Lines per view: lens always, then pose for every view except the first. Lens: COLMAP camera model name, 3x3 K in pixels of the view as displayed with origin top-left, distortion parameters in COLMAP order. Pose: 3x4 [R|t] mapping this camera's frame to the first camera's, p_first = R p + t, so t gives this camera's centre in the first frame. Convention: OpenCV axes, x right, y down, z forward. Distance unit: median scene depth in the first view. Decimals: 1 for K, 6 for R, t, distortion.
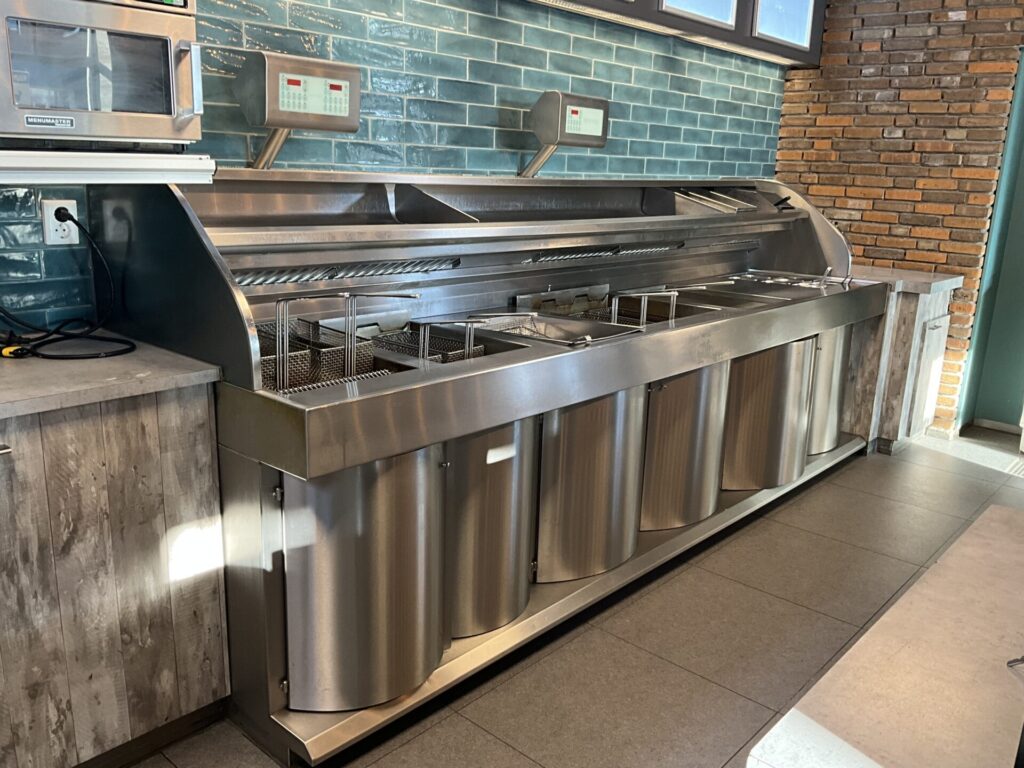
lens RADIAL K [[848.5, 0, 518.4], [0, 848.5, 388.7], [0, 0, 1]] dist [0.067311, -0.134149]
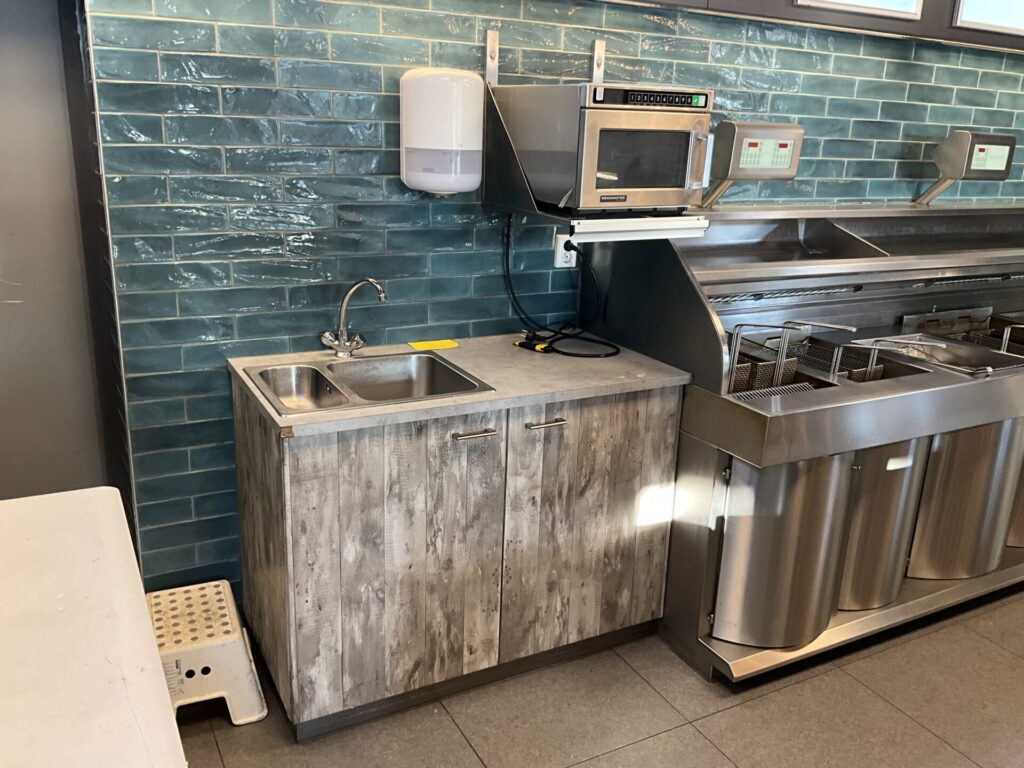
lens RADIAL K [[848.5, 0, 519.7], [0, 848.5, 389.6], [0, 0, 1]] dist [0.067311, -0.134149]
pose [[0.939670, 0.102285, -0.326431, -0.144543], [-0.091298, 0.994625, 0.048847, -0.035803], [0.329673, -0.016098, 0.943958, -0.303777]]
